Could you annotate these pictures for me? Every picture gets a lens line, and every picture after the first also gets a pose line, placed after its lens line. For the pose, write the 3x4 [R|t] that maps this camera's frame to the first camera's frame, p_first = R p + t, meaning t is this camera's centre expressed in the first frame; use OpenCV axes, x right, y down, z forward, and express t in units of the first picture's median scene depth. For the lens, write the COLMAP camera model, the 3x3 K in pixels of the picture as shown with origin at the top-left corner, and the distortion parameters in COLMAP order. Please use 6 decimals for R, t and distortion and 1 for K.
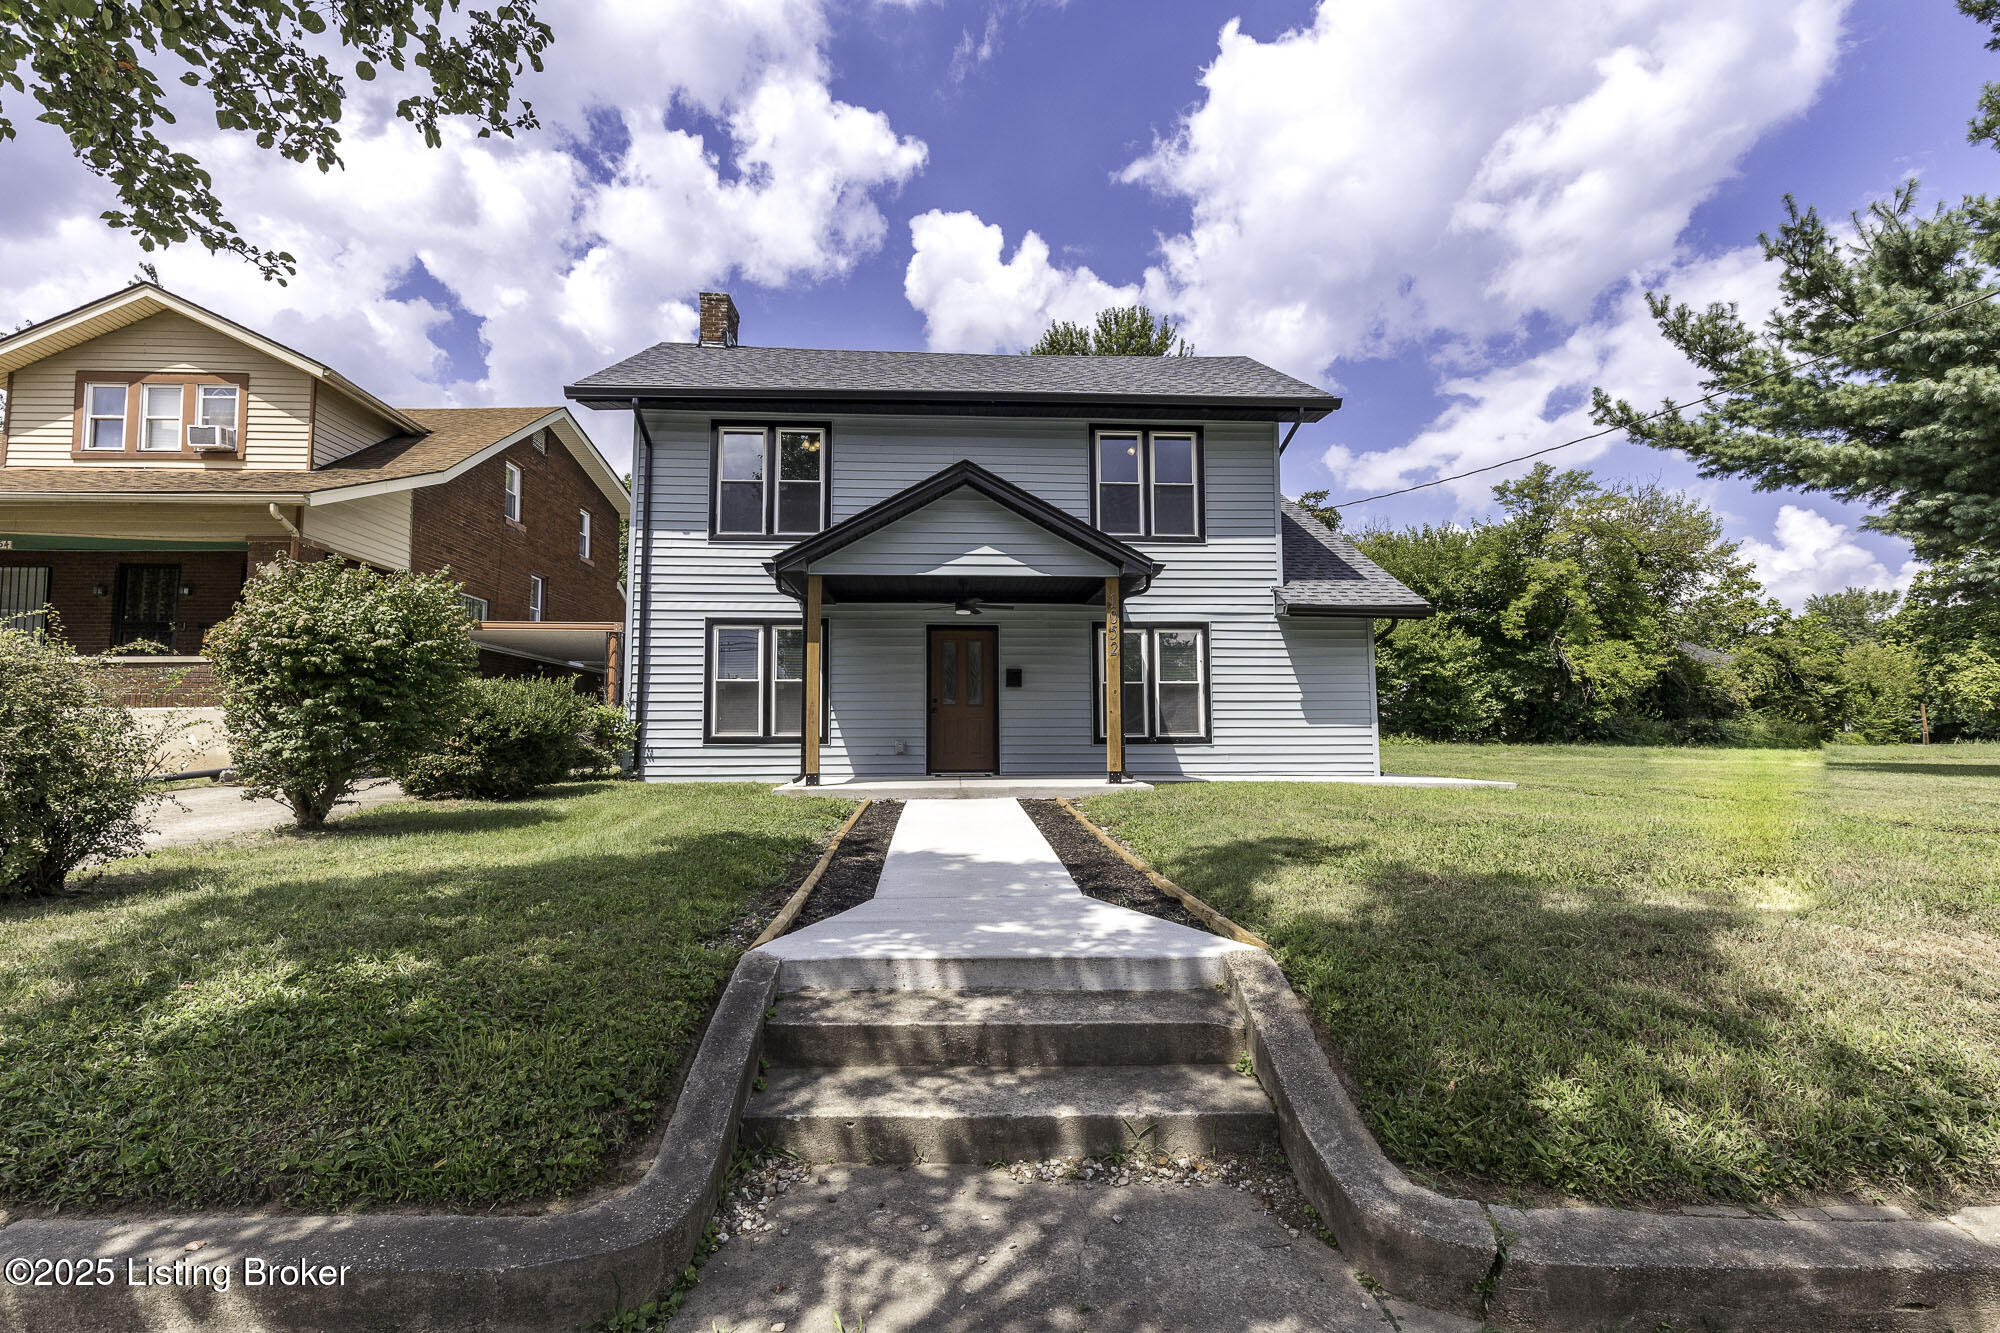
lens RADIAL K [[926.4, 0, 1000.0], [0, 926.4, 666.5], [0, 0, 1]] dist [0.018047, -0.000221]
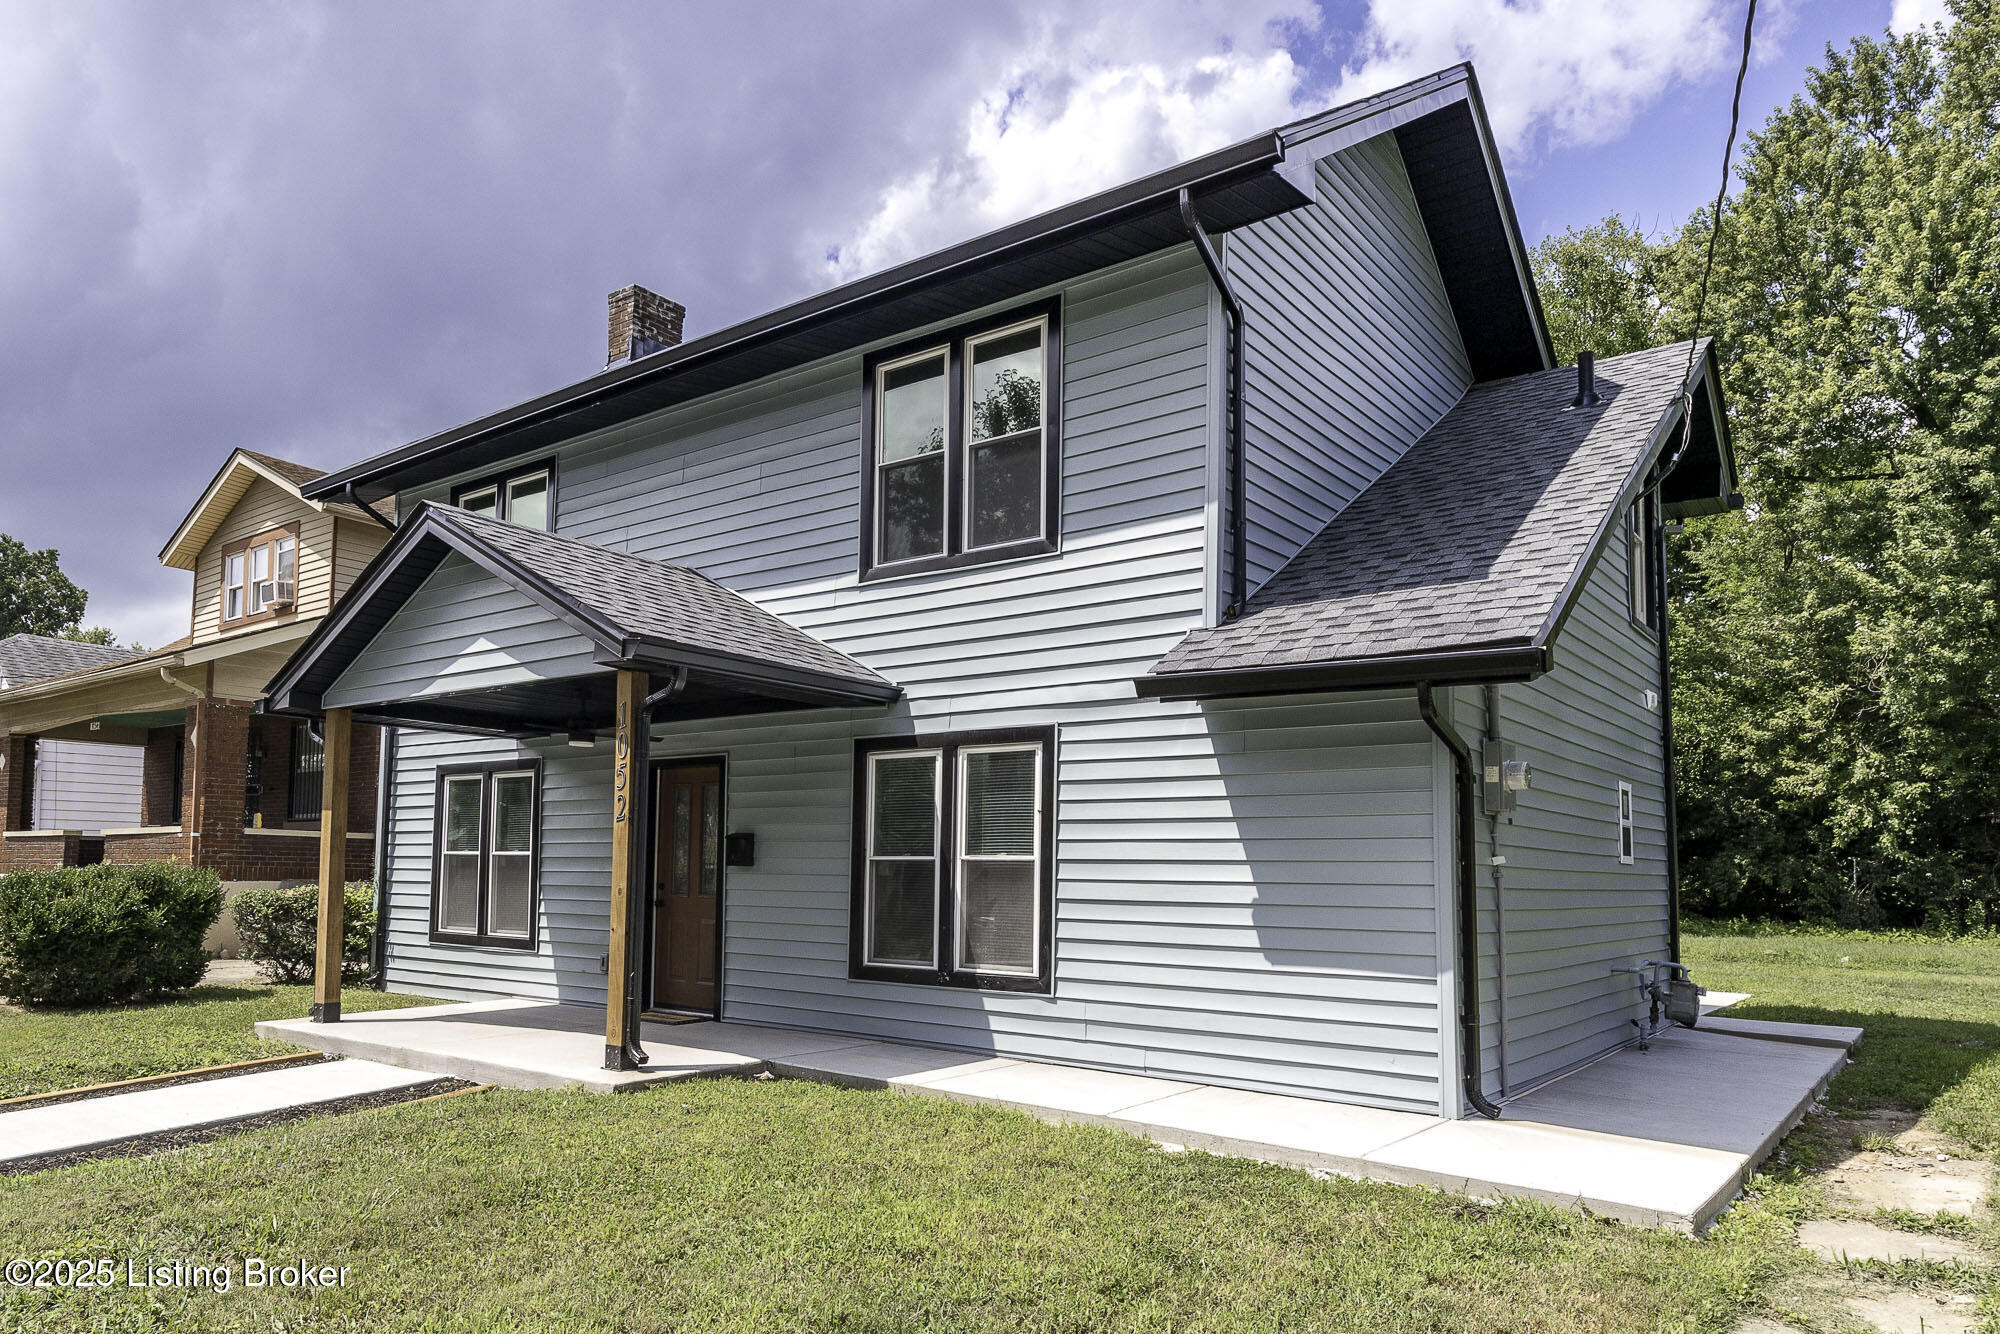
lens RADIAL K [[1335.5, 0, 841.5], [0, 1335.5, 774.8], [0, 0, 1]] dist [-0.003096, 0.056420]
pose [[0.717568, -0.036399, -0.695536, 0.606393], [0.040662, 0.999119, -0.010337, -0.021238], [0.695300, -0.020865, 0.718417, 0.458583]]
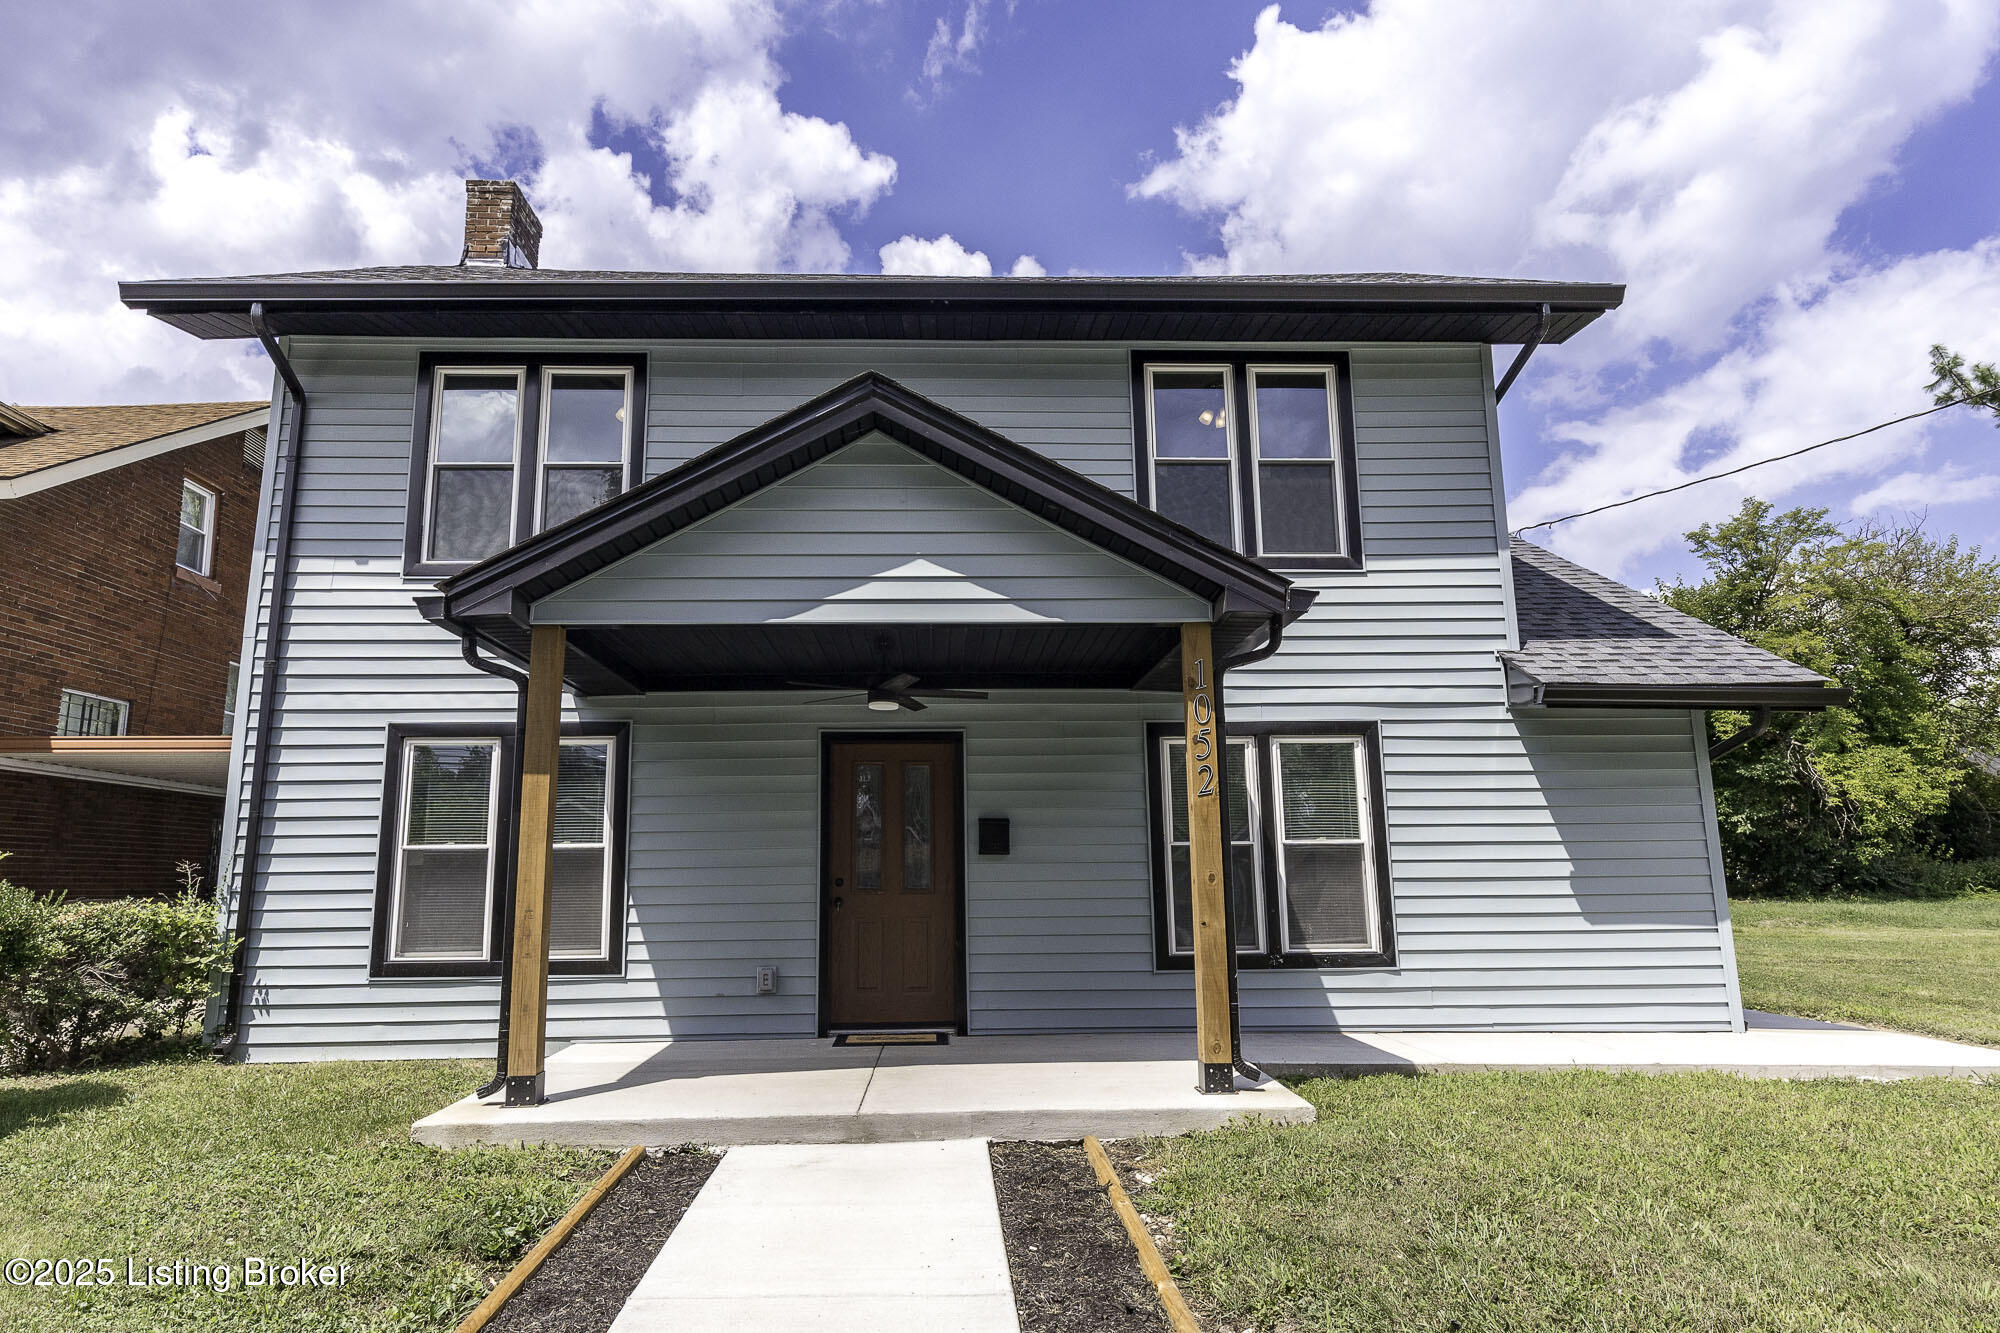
lens RADIAL K [[1048.0, 0, 957.7], [0, 1048.0, 703.9], [0, 0, 1]] dist [0.011885, -0.000624]
pose [[0.999277, -0.011940, -0.036102, 0.016255], [0.009290, 0.997311, -0.072698, -0.017935], [0.036873, 0.072310, 0.996700, 0.419154]]
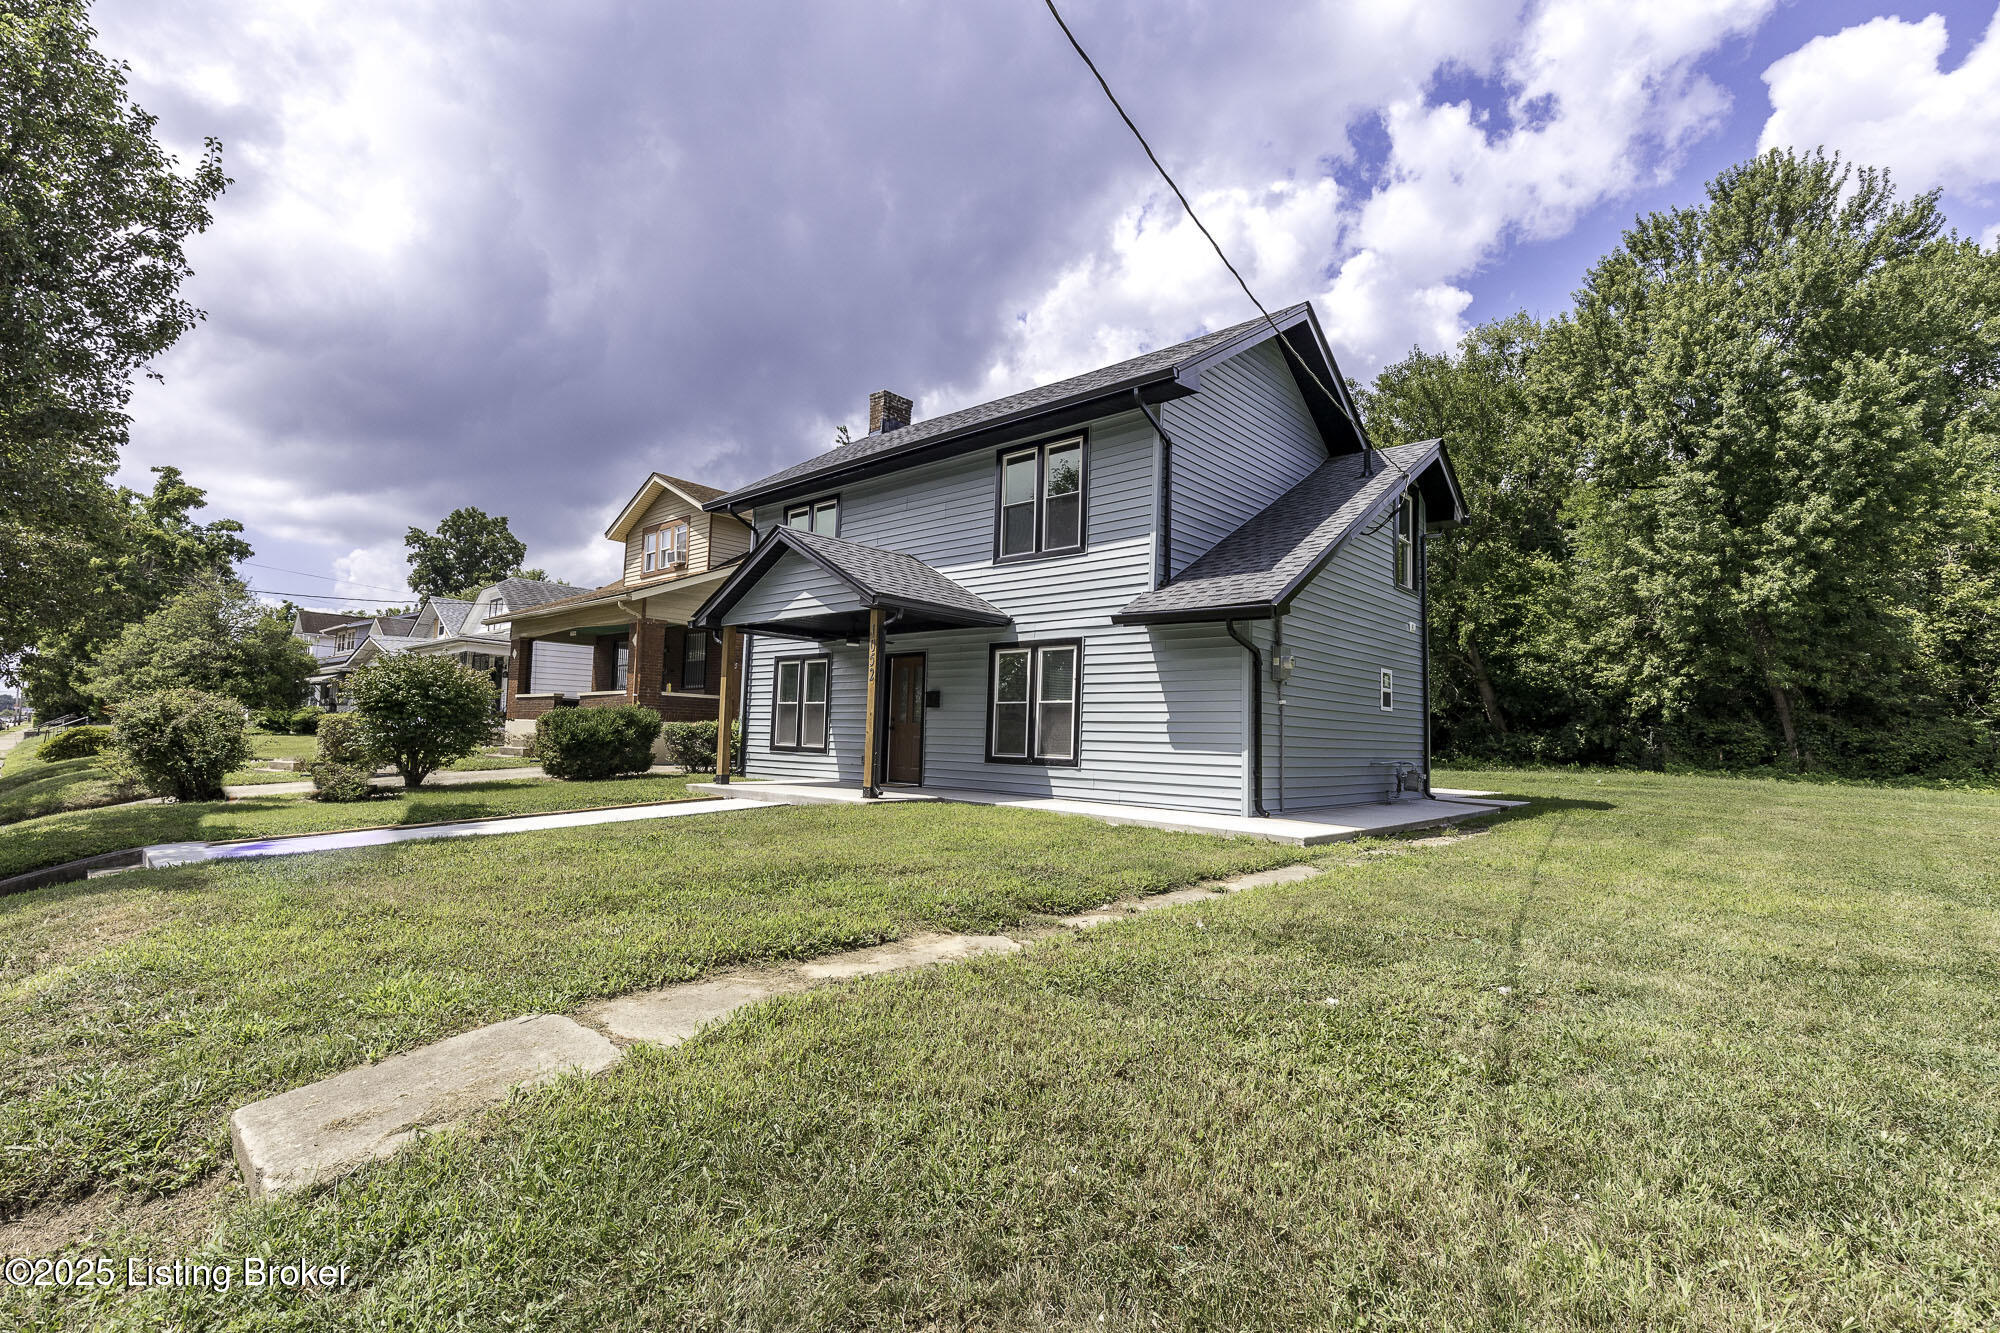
lens RADIAL K [[926.4, 0, 1000.0], [0, 926.4, 666.5], [0, 0, 1]] dist [0.018047, -0.000221]
pose [[0.697363, -0.033312, -0.715943, 0.837850], [0.030942, 0.999387, -0.016361, -0.005655], [0.716050, -0.010743, 0.697967, 0.289171]]
